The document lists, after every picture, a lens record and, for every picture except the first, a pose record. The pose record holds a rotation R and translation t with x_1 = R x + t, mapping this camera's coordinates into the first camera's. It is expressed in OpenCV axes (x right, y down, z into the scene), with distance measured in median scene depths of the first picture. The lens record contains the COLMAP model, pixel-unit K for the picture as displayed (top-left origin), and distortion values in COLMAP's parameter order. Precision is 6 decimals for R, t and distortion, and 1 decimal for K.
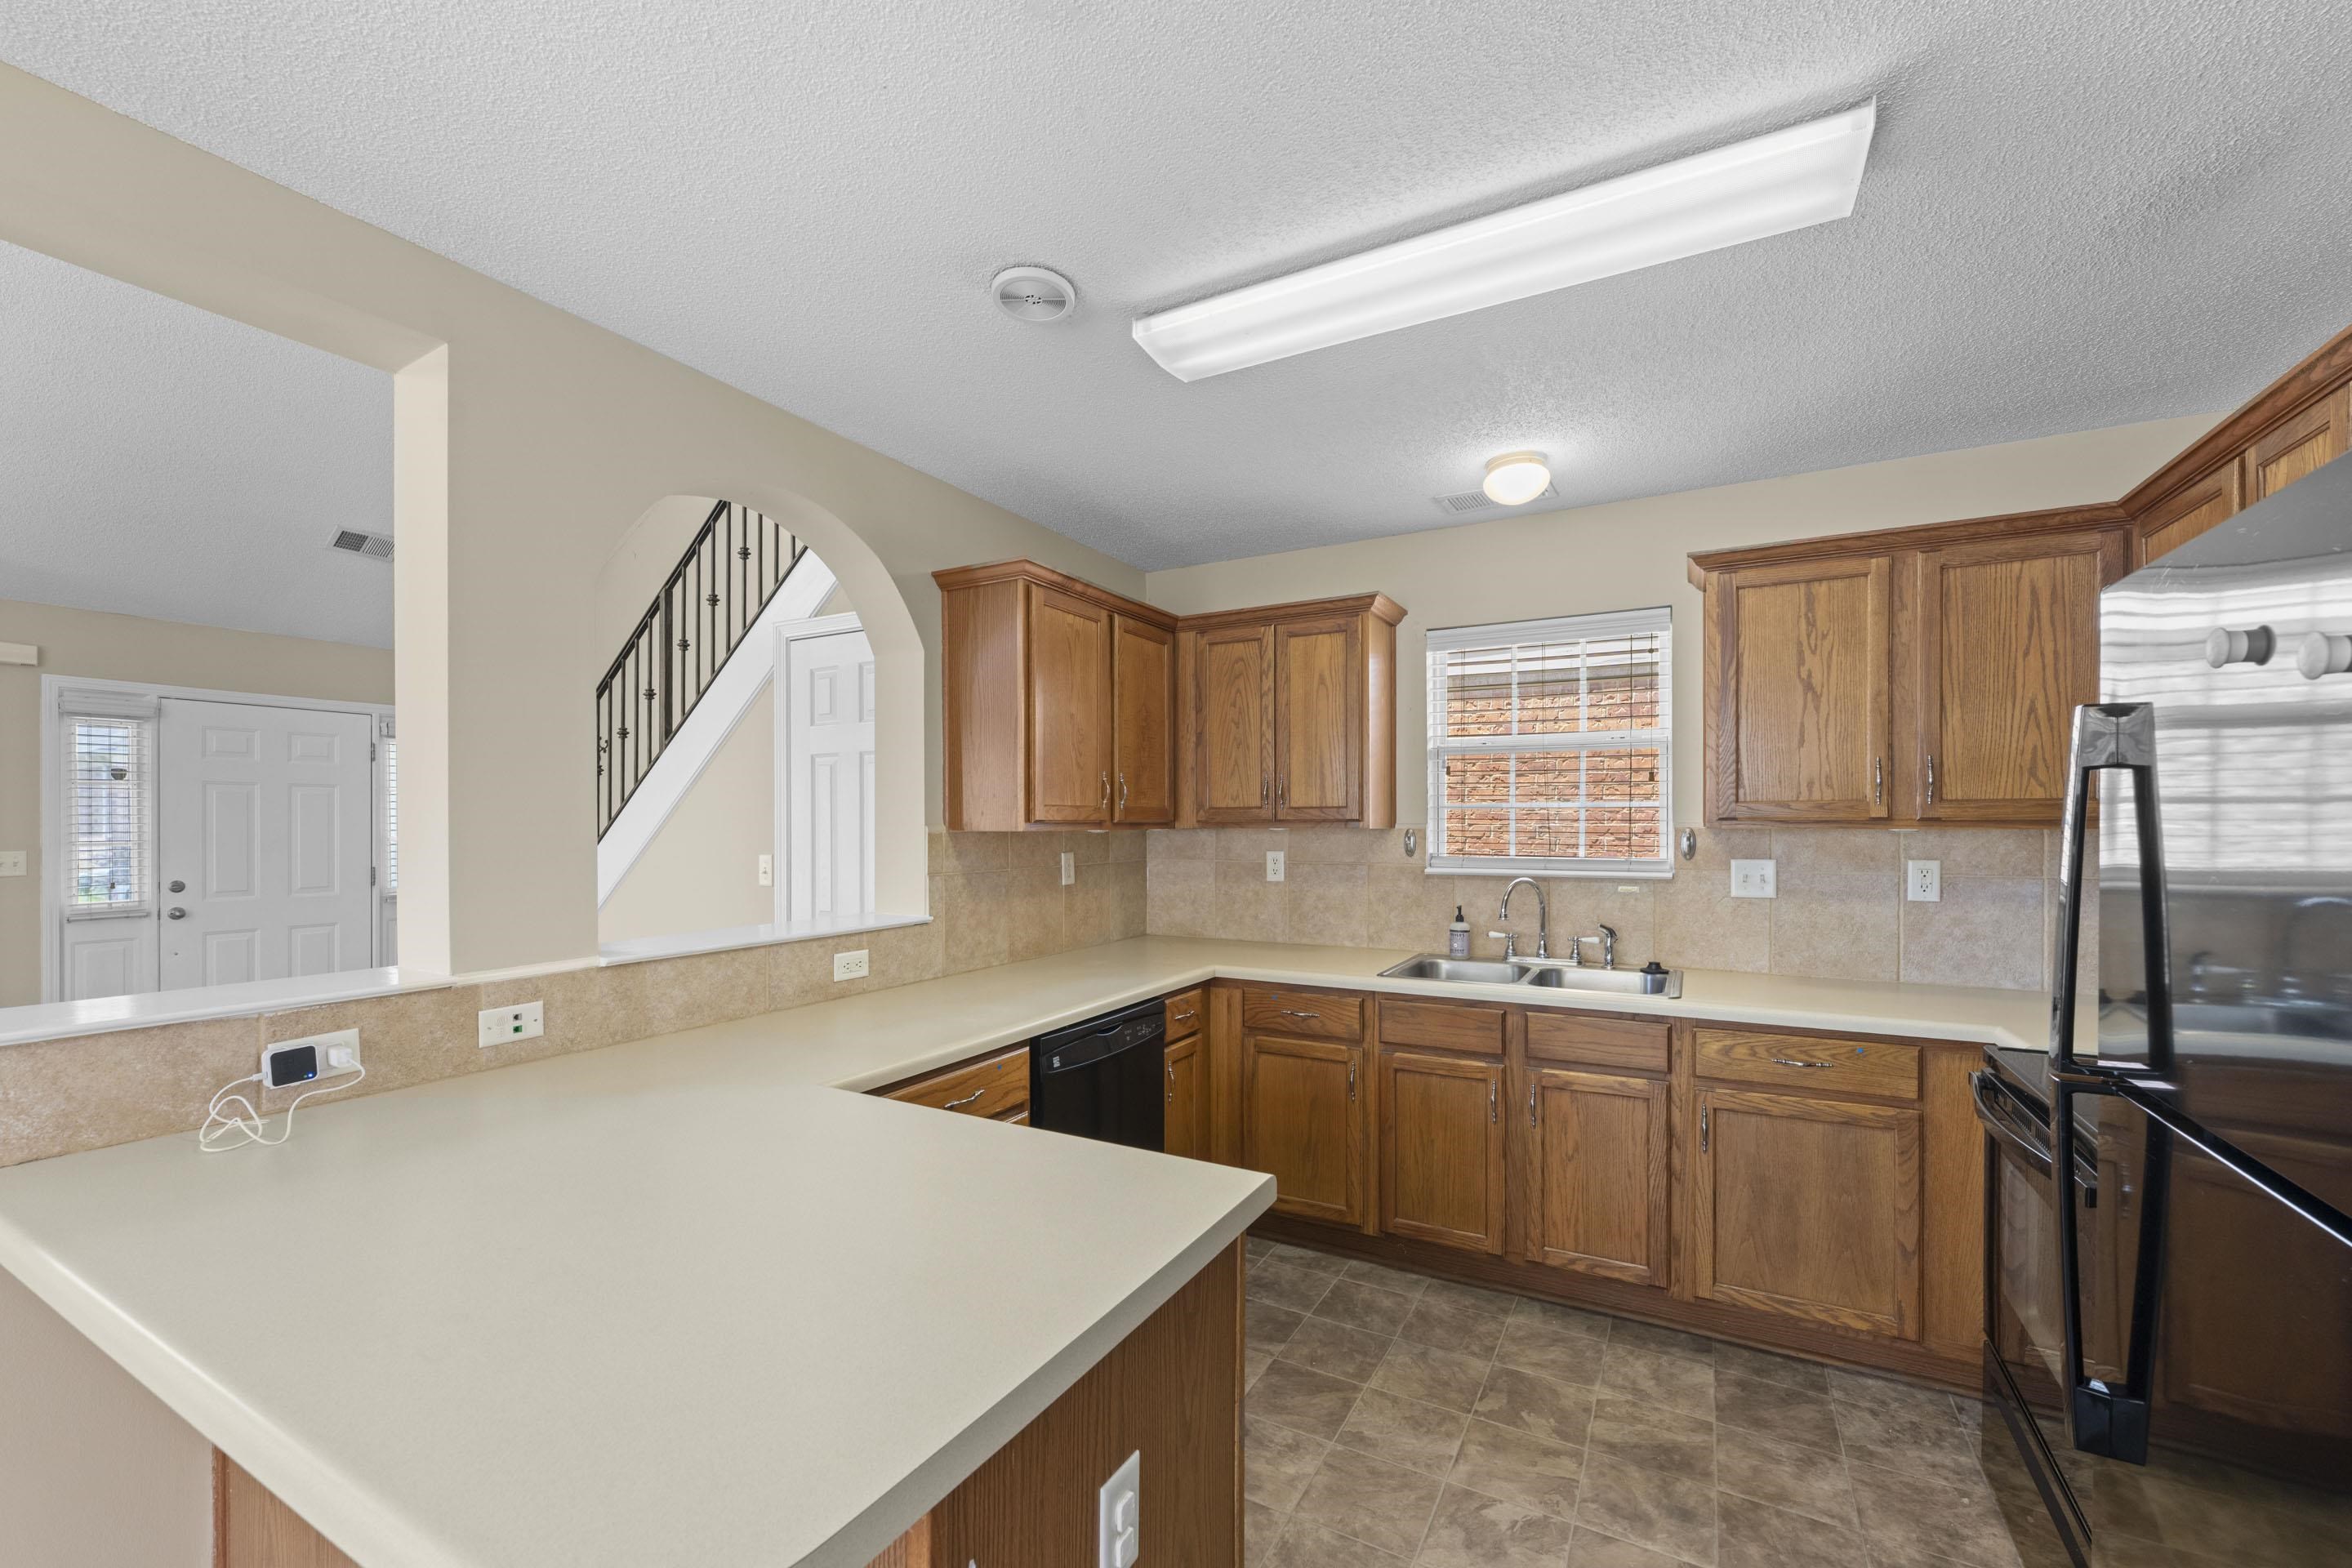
lens RADIAL K [[958.4, 0, 1156.2], [0, 958.4, 830.4], [0, 0, 1]] dist [0.001529, -0.000311]
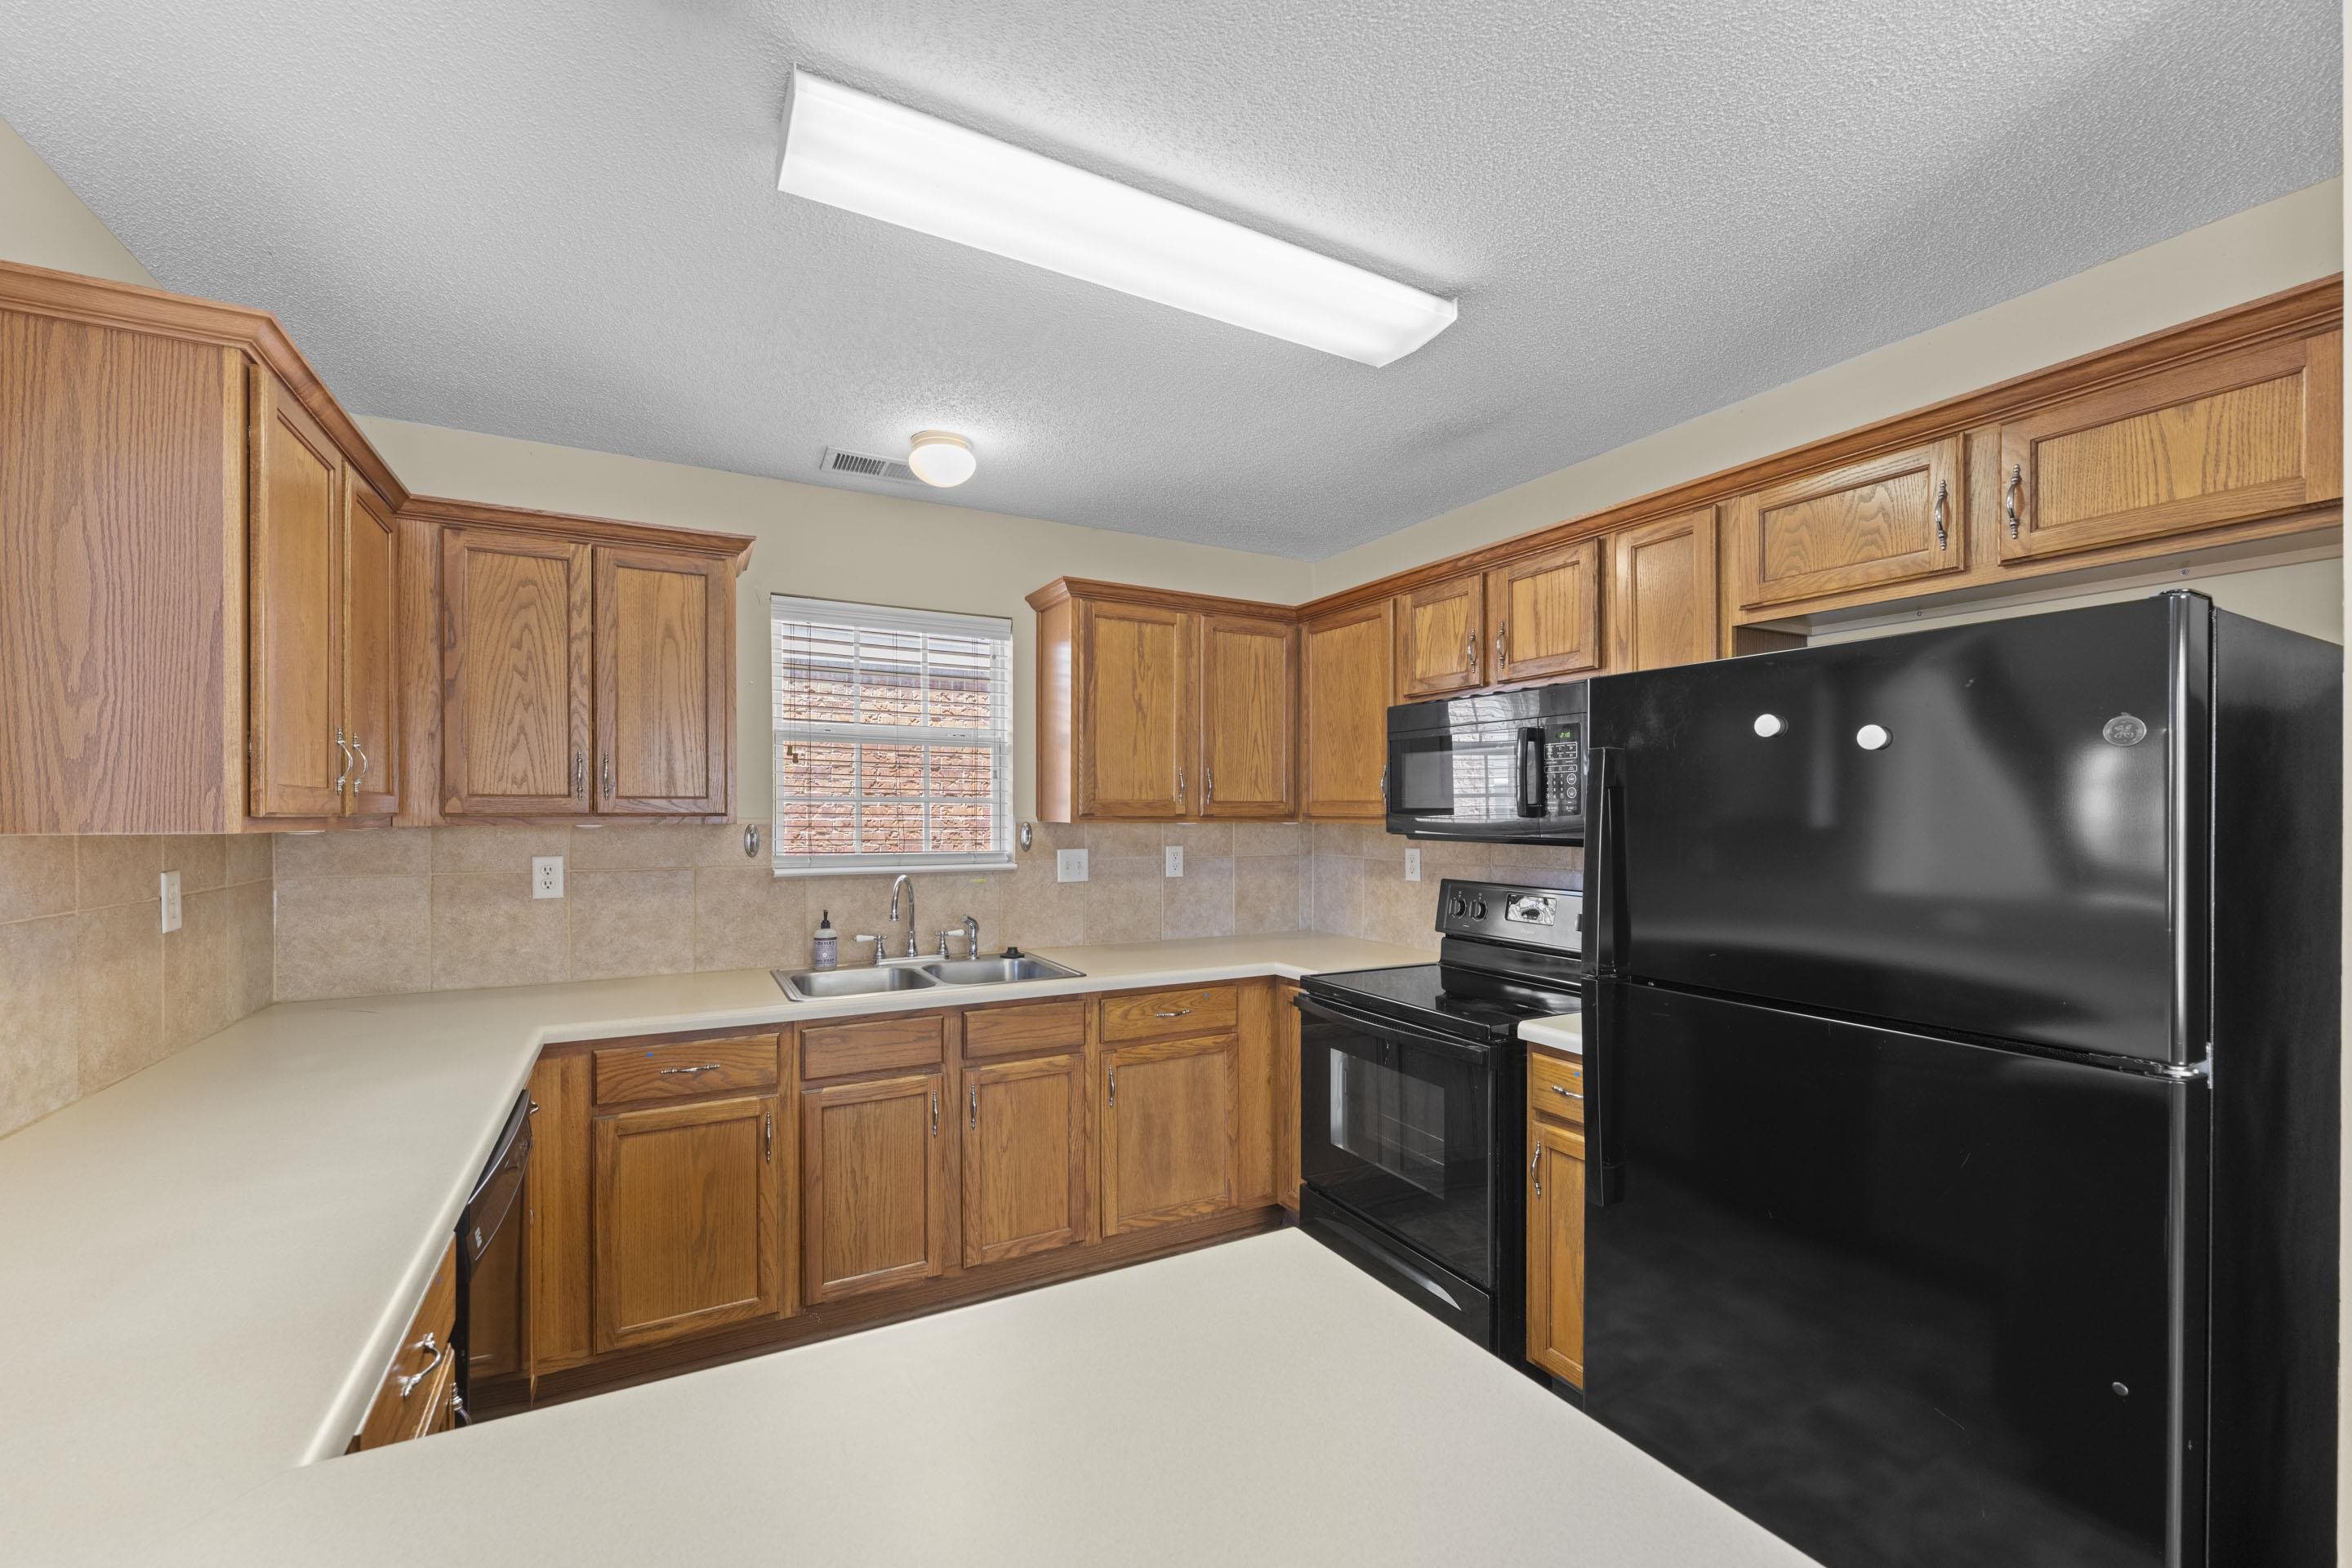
lens RADIAL K [[958.4, 0, 1171.3], [0, 958.4, 819.6], [0, 0, 1]] dist [0.001529, -0.000311]
pose [[0.531954, -0.001051, 0.846773, -0.298967], [0.004749, 0.999987, -0.001743, -0.003133], [-0.846760, 0.004949, 0.531952, 0.280444]]
